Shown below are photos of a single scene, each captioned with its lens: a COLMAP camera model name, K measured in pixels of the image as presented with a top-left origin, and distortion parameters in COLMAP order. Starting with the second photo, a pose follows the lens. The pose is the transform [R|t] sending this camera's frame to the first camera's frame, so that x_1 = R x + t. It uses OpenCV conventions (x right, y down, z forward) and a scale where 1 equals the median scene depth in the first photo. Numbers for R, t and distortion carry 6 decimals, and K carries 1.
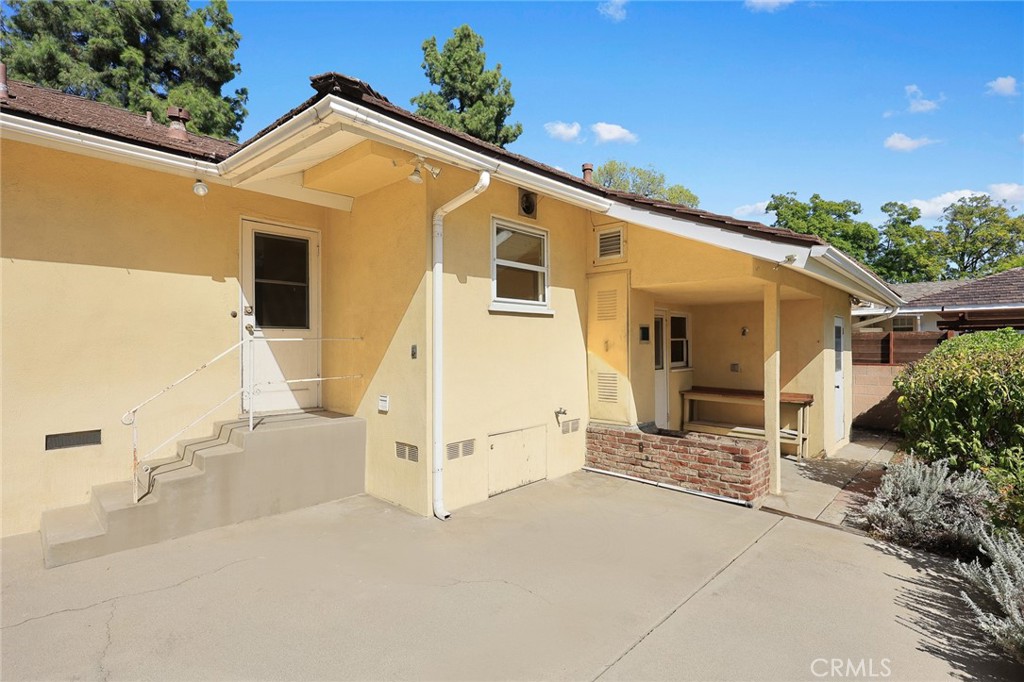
lens RADIAL K [[492.5, 0, 514.2], [0, 492.5, 345.5], [0, 0, 1]] dist [0.001378, 0.000184]
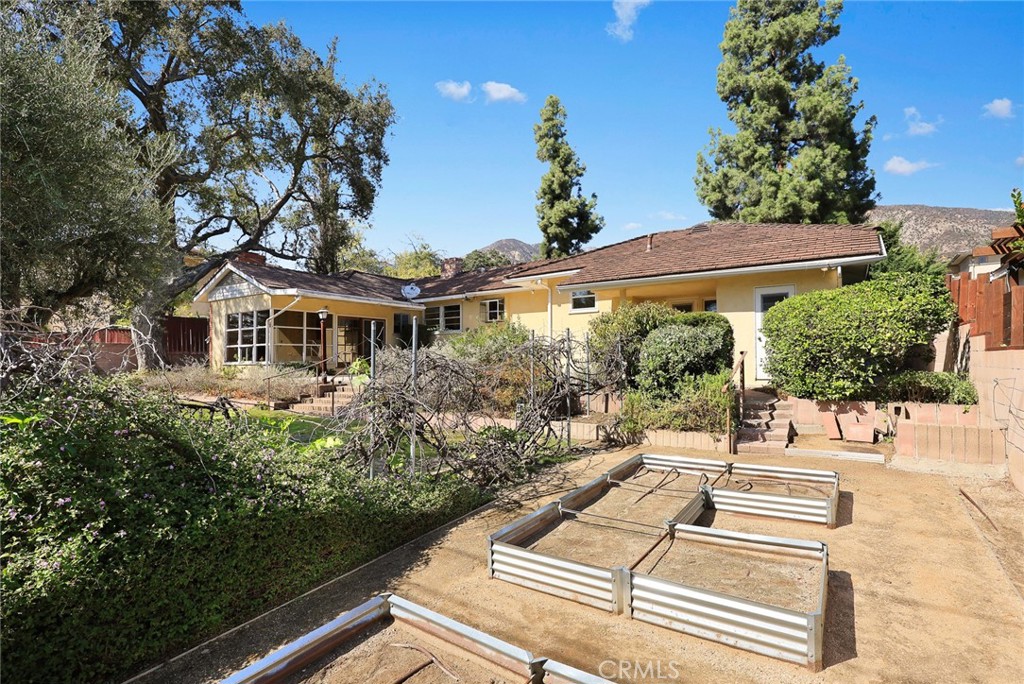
lens RADIAL K [[502.0, 0, 530.4], [0, 502.0, 342.8], [0, 0, 1]] dist [-0.003767, -0.000280]
pose [[0.174332, -0.034982, -0.984065, 0.511239], [0.006212, 0.999388, -0.034426, 0.037329], [0.984667, -0.000111, 0.174442, 0.033231]]
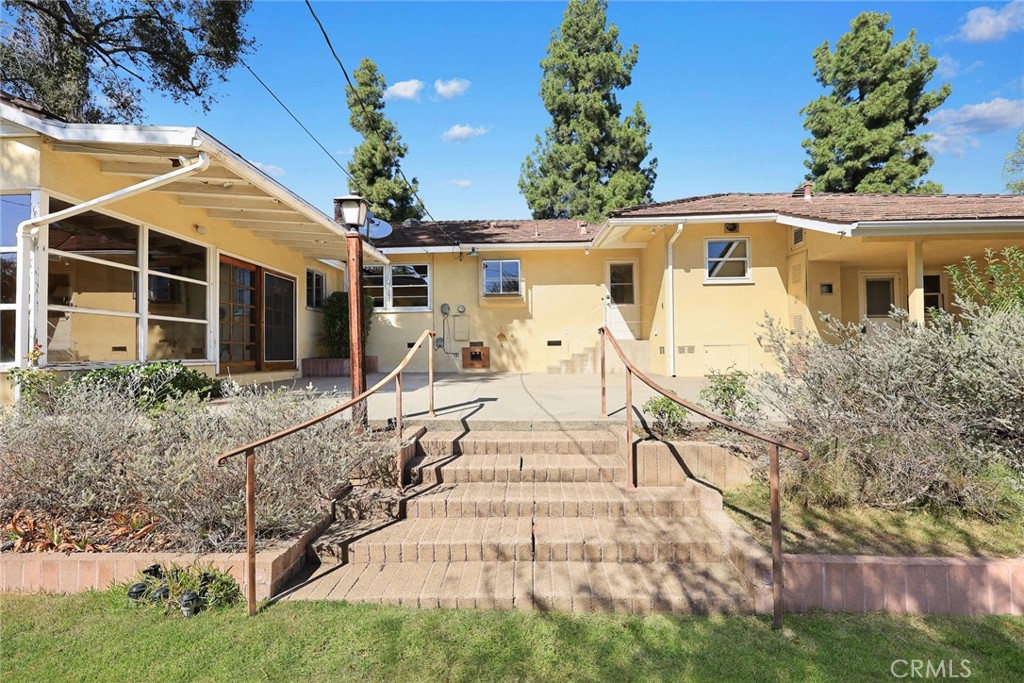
lens RADIAL K [[434.6, 0, 518.5], [0, 434.6, 344.1], [0, 0, 1]] dist [0.002577, -0.000261]
pose [[0.661963, -0.021209, -0.749236, 0.132759], [0.007938, 0.999742, -0.021286, 0.035280], [0.749494, 0.008143, 0.661961, -0.128877]]
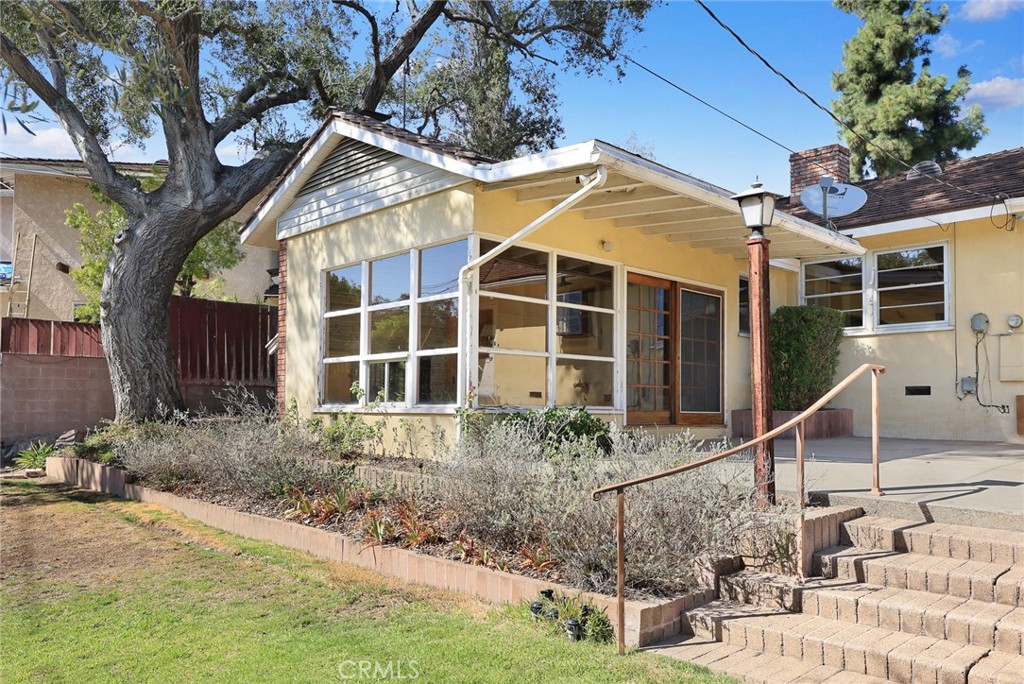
lens RADIAL K [[787.2, 0, 515.1], [0, 787.2, 383.5], [0, 0, 1]] dist [-0.005947, -0.001587]
pose [[-0.047640, -0.030636, -0.998395, 0.182536], [-0.011602, 0.999479, -0.030115, 0.037751], [0.998797, 0.010148, -0.047970, -0.125461]]
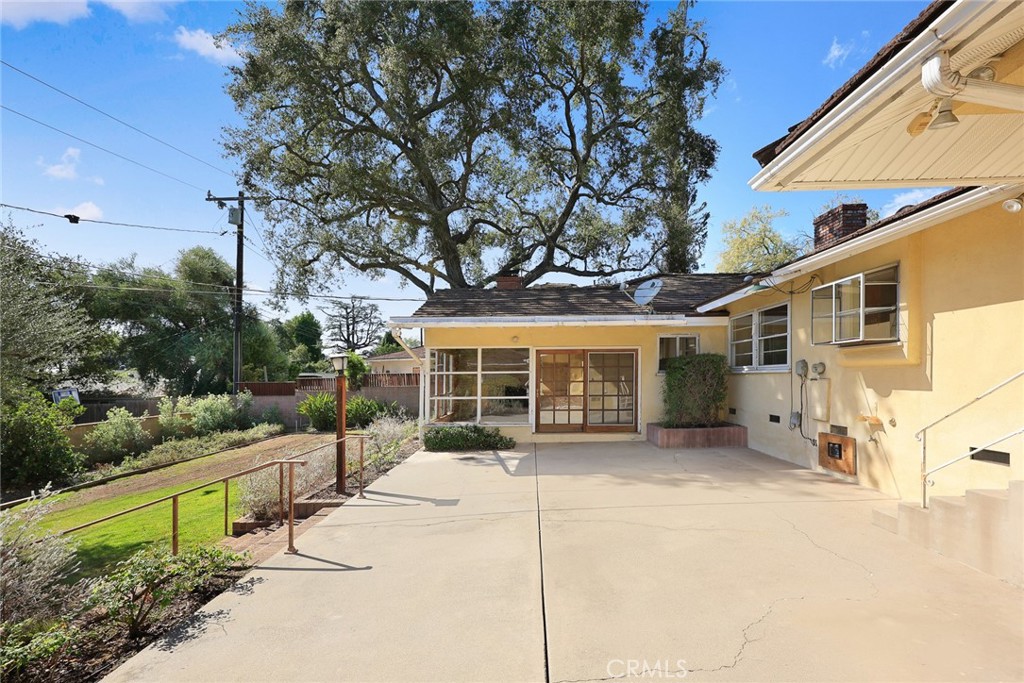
lens RADIAL K [[421.0, 0, 511.6], [0, 421.0, 371.5], [0, 0, 1]] dist [0.000148, -0.000100]
pose [[-0.760081, -0.002215, -0.649825, 0.084914], [0.002309, 0.999979, -0.006109, -0.000444], [0.649825, -0.006143, -0.760059, 0.143287]]
